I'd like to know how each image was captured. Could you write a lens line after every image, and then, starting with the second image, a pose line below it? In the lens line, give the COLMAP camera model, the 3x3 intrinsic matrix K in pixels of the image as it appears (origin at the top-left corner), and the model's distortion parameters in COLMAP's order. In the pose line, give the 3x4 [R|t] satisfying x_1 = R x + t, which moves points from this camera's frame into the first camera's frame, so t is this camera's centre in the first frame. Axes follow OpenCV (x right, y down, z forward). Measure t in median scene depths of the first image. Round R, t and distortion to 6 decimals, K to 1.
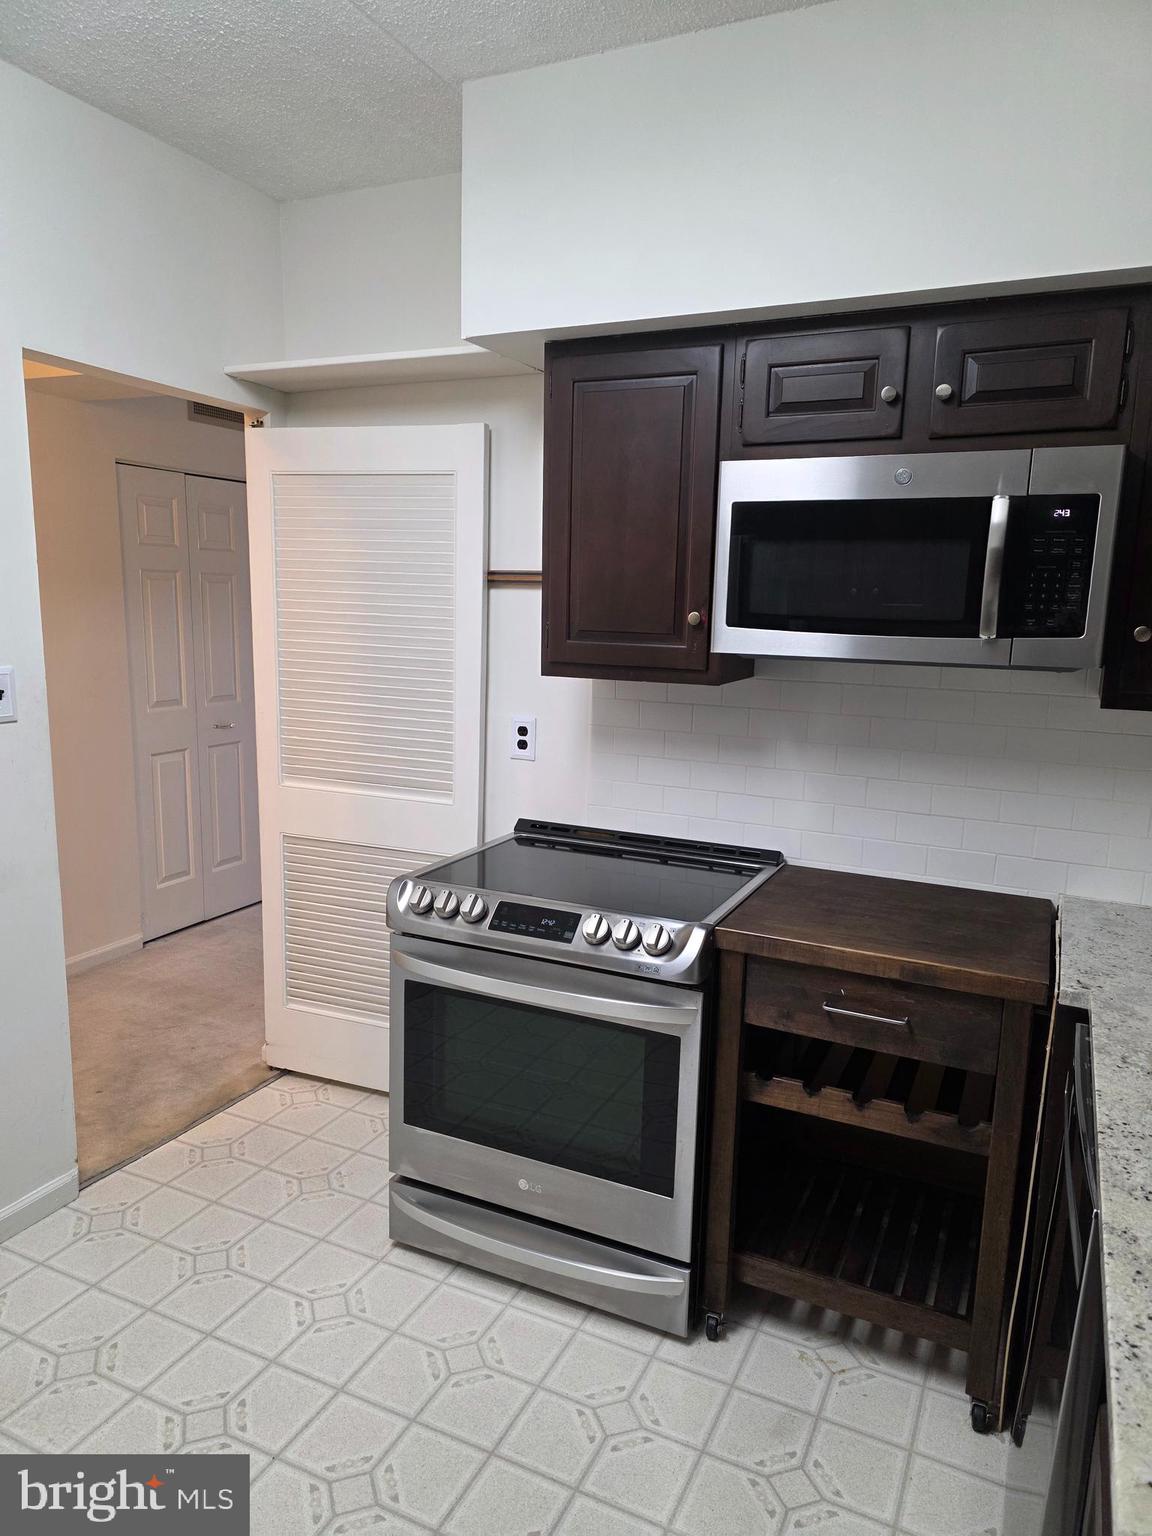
lens RADIAL K [[1038.5, 0, 576.0], [0, 1038.5, 768.0], [0, 0, 1]] dist [0.056335, -0.061177]
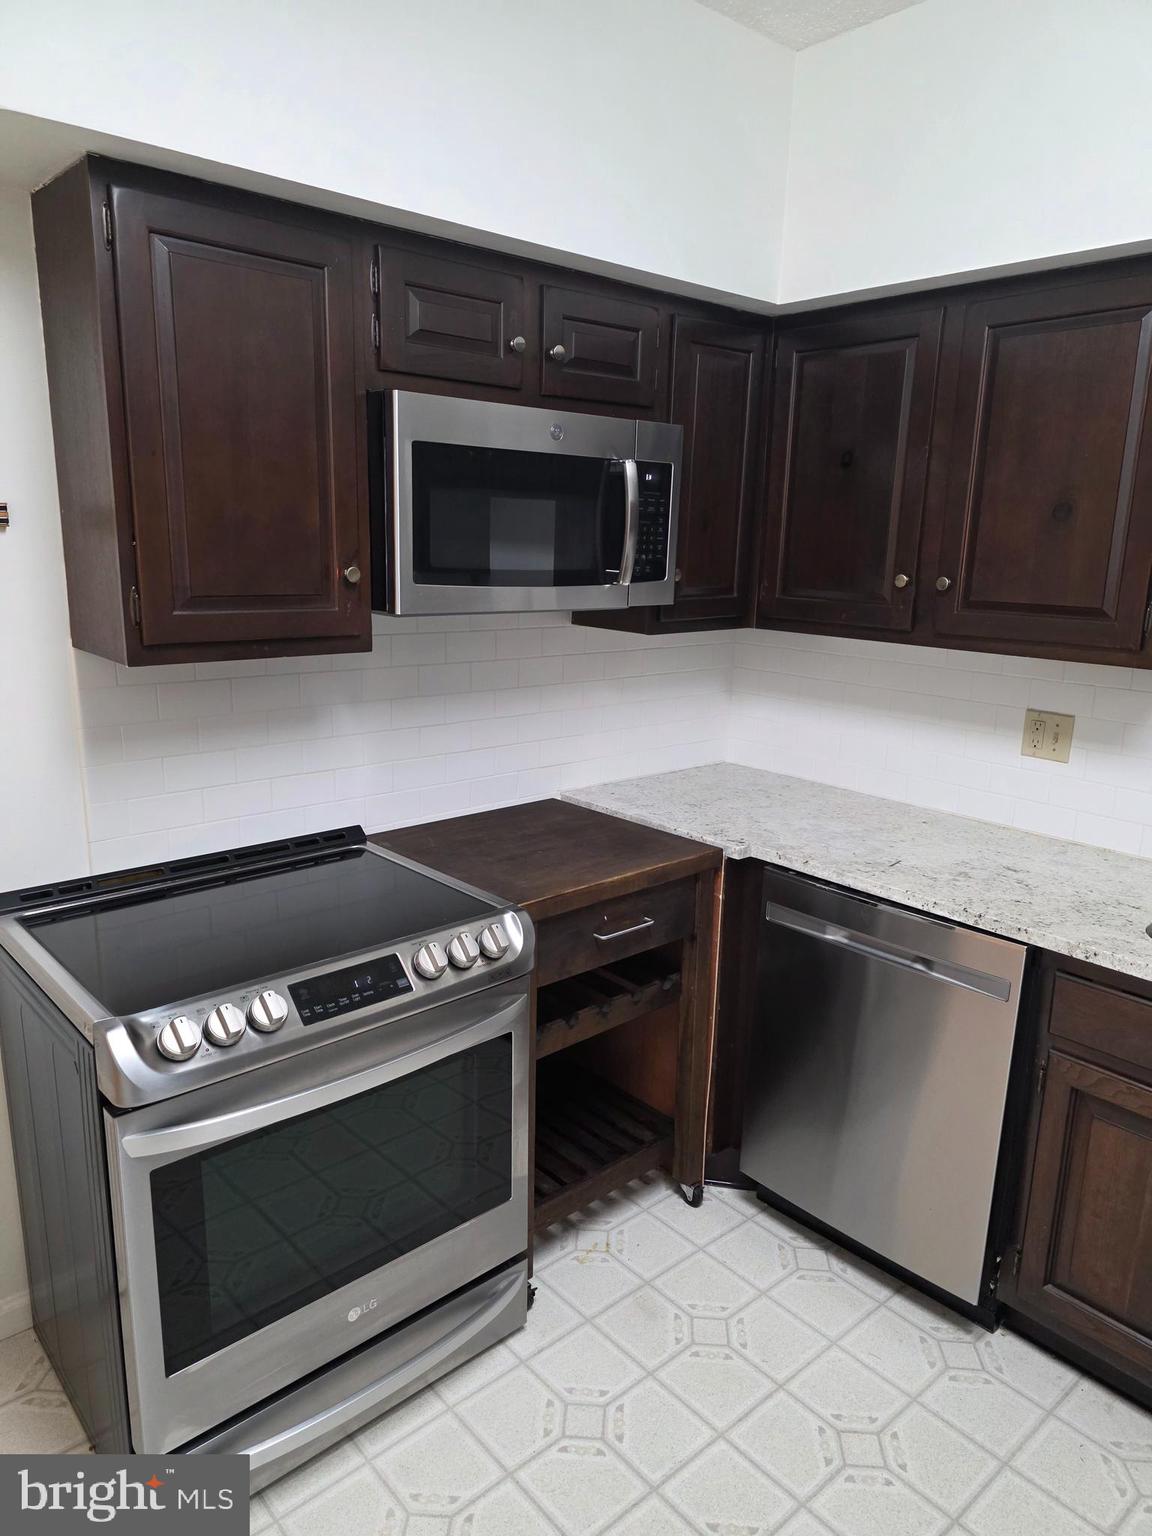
lens RADIAL K [[1038.5, 0, 576.0], [0, 1038.5, 768.0], [0, 0, 1]] dist [0.056335, -0.061177]
pose [[0.383754, -0.219521, 0.896964, -0.661286], [0.139703, 0.973955, 0.178593, -0.129239], [-0.912807, 0.056773, 0.404426, 0.556855]]
